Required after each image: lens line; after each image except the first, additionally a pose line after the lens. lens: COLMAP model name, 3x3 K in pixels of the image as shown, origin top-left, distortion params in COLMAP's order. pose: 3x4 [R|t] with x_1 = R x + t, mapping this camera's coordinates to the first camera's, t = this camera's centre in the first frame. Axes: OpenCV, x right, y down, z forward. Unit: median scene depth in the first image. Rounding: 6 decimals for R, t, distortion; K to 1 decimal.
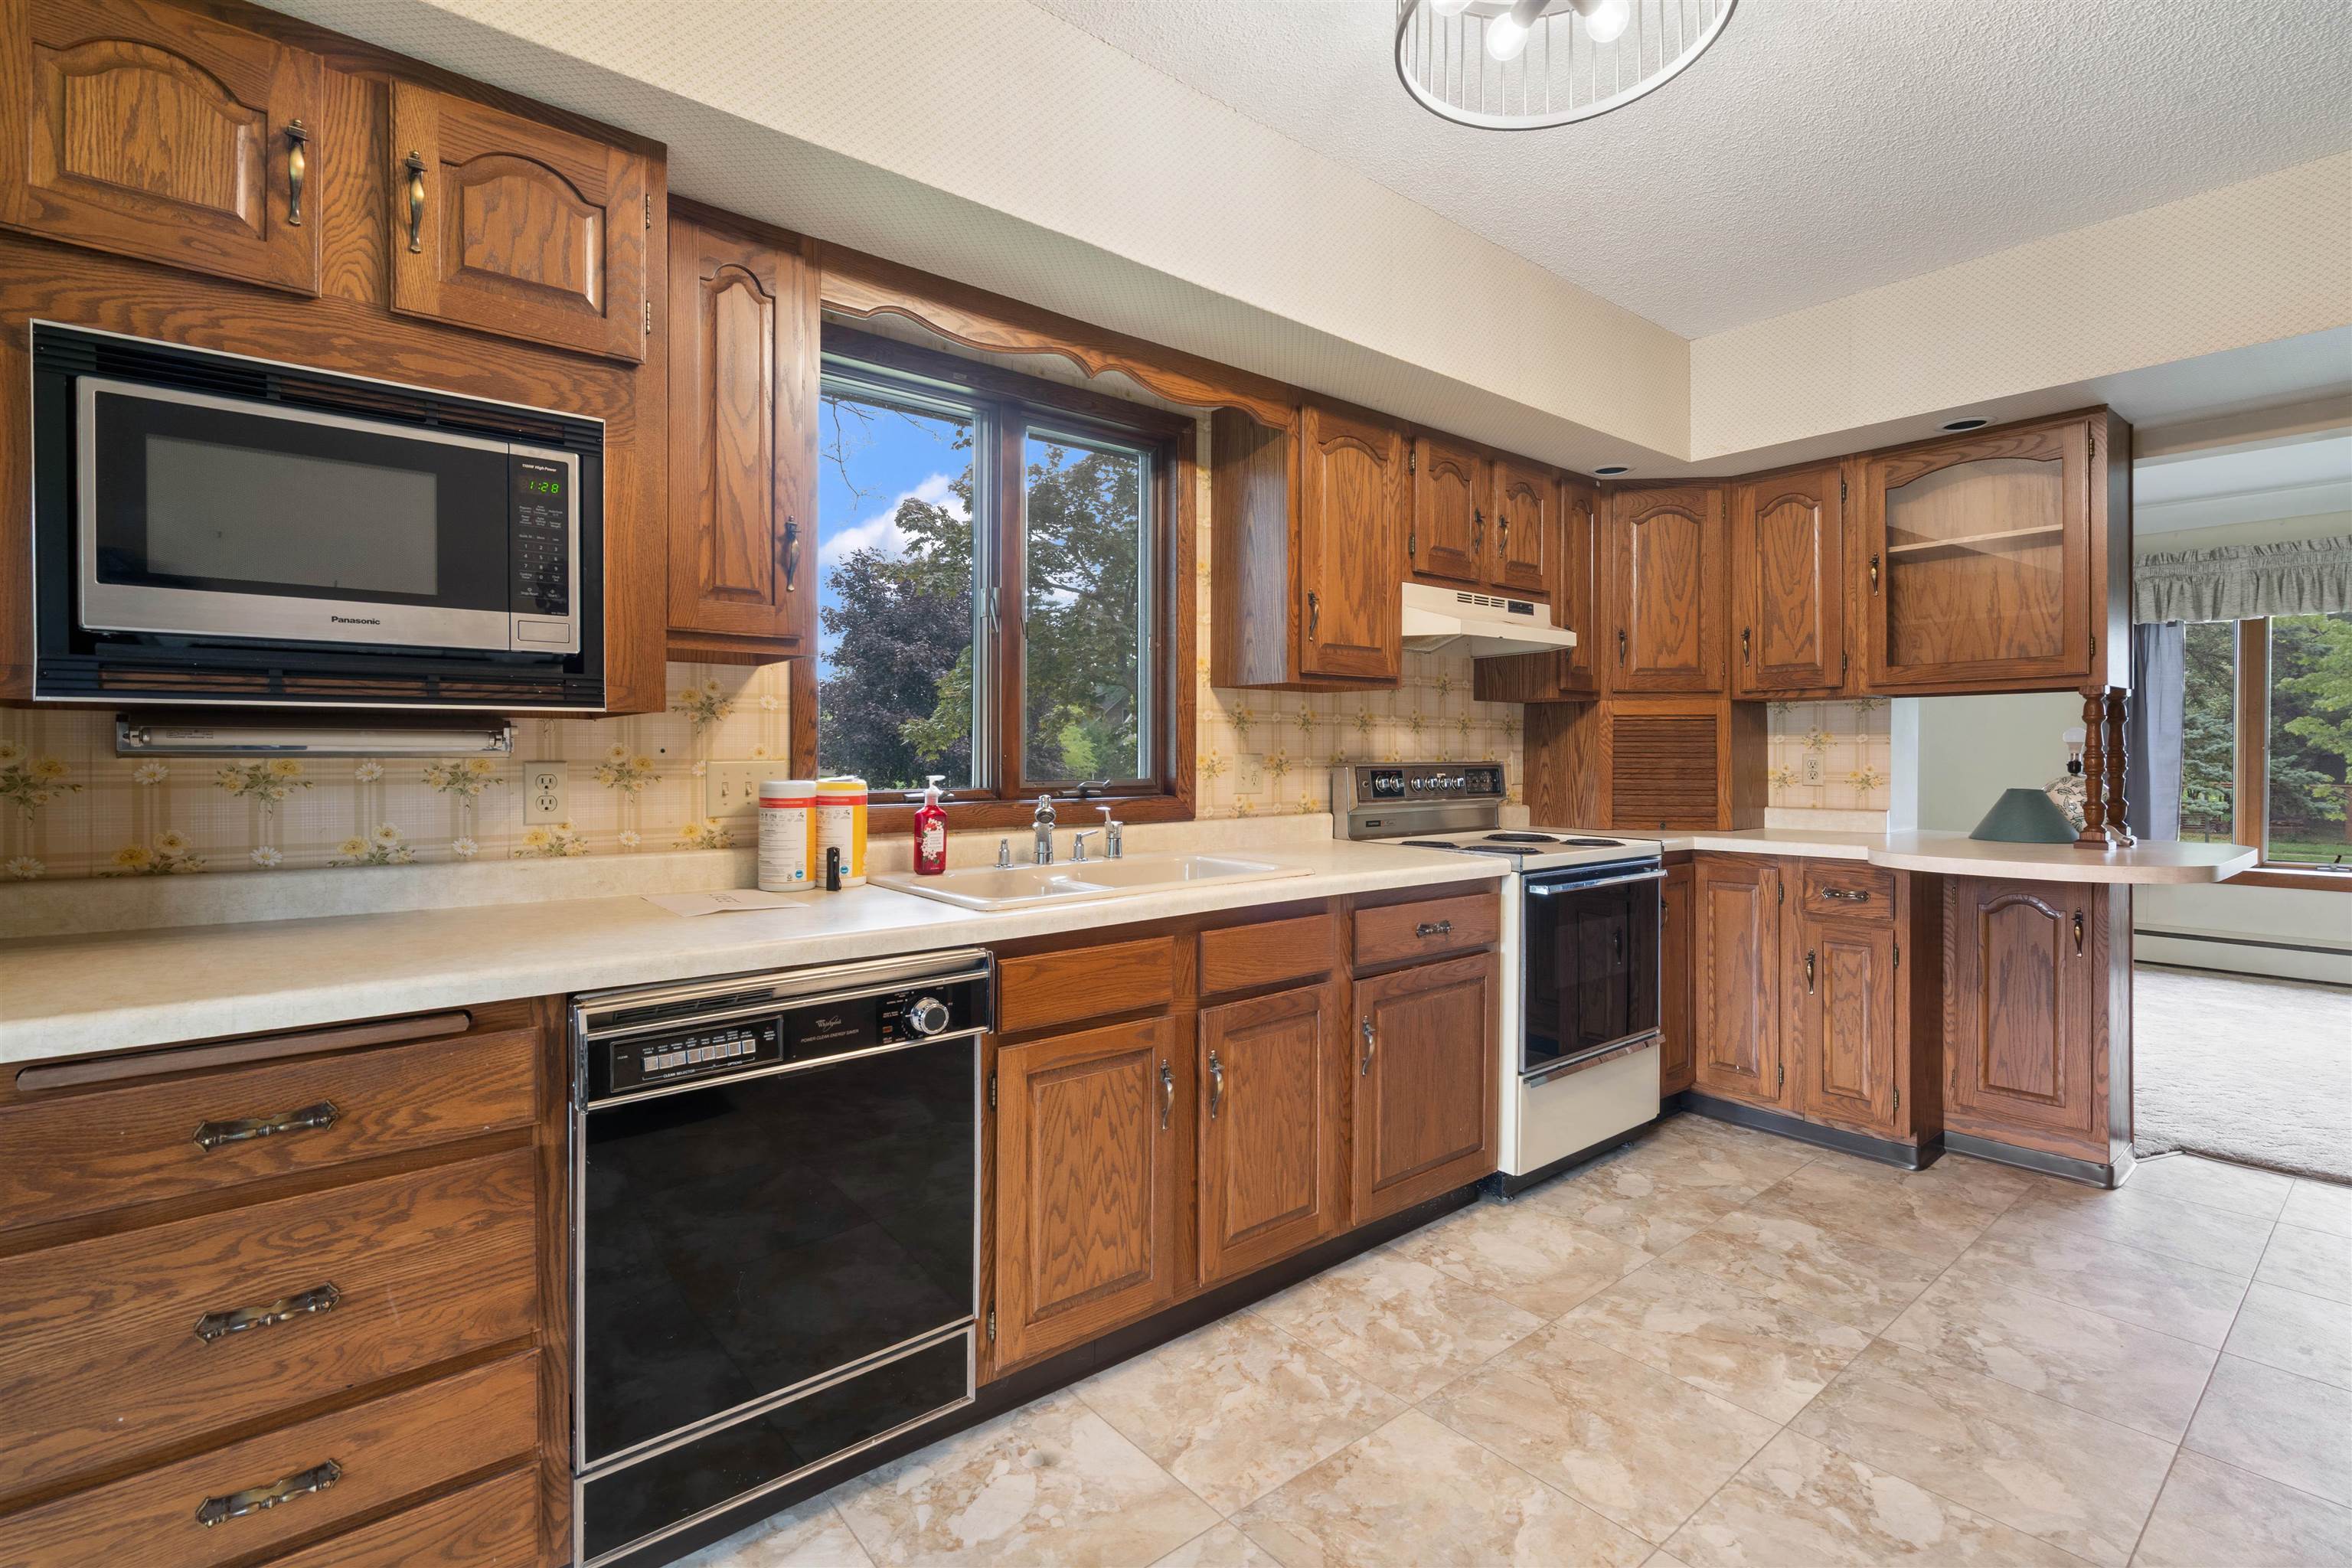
lens RADIAL K [[1076.8, 0, 1181.2], [0, 1076.8, 757.8], [0, 0, 1]] dist [-0.004908, 0.001275]
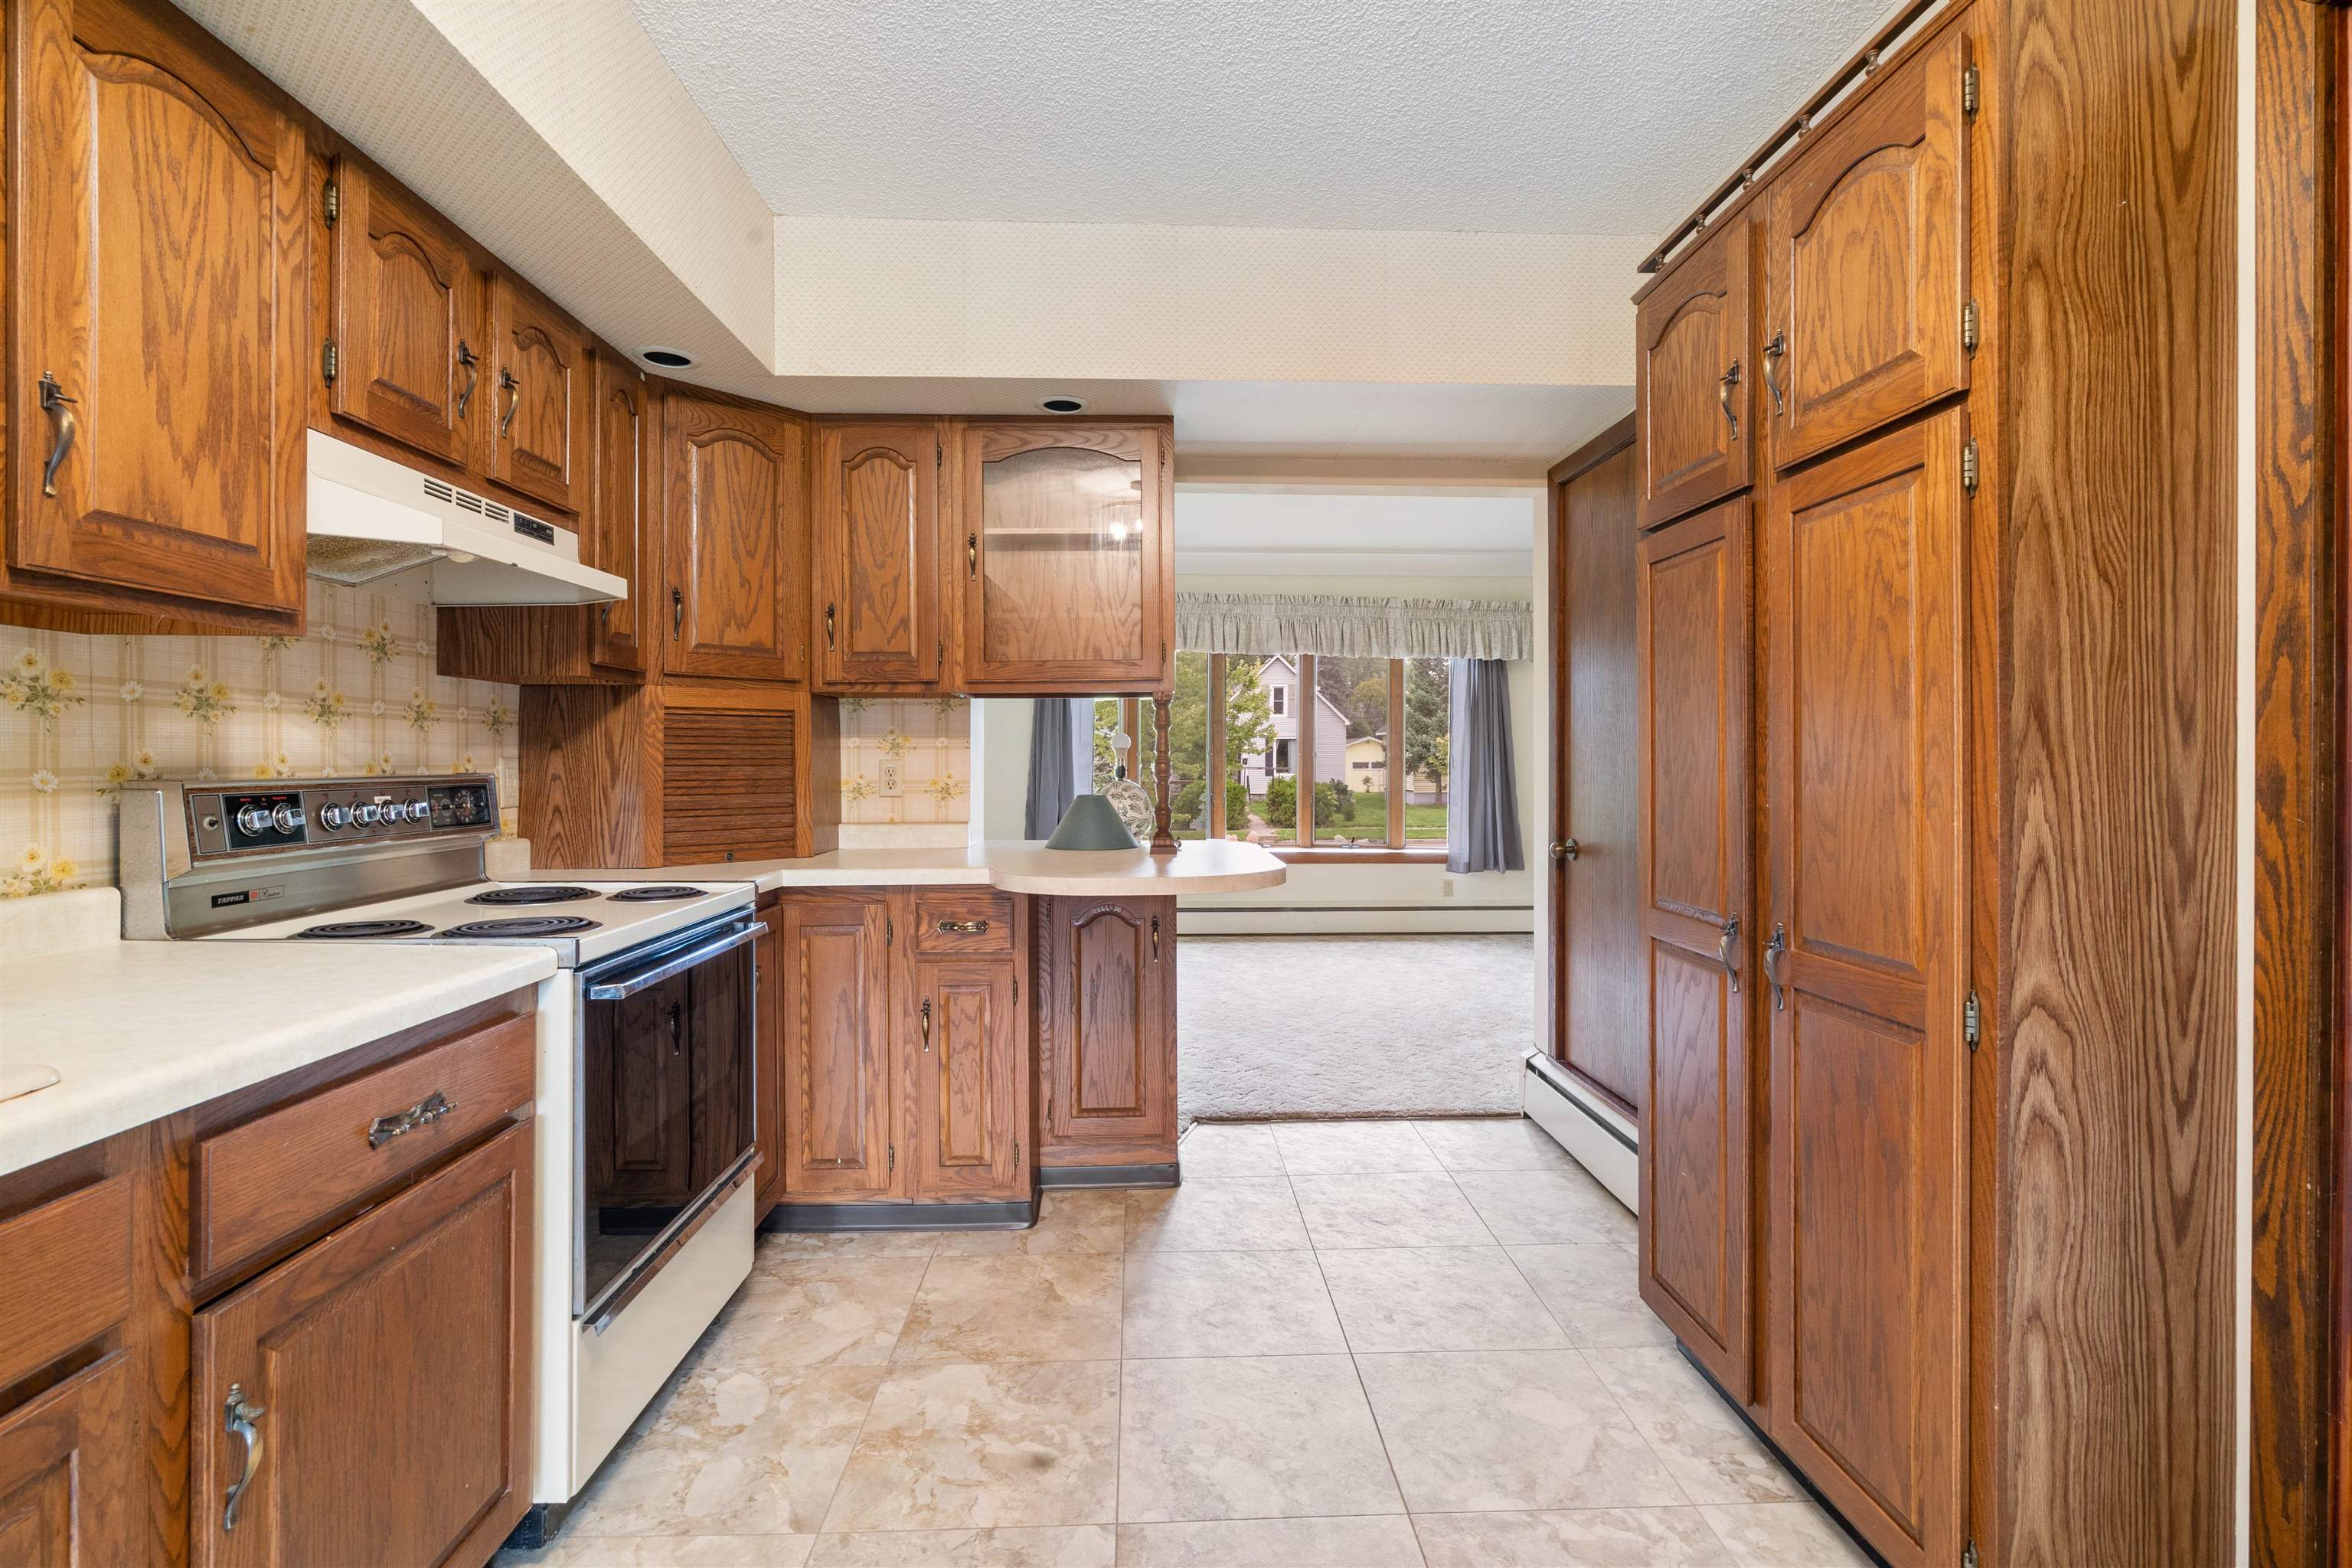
lens RADIAL K [[1076.8, 0, 1181.2], [0, 1076.8, 757.8], [0, 0, 1]] dist [-0.004908, 0.001275]
pose [[0.604511, -0.001254, 0.796596, 0.045863], [0.004906, 0.999986, -0.002149, -0.002661], [-0.796582, 0.005207, 0.604508, 0.334642]]
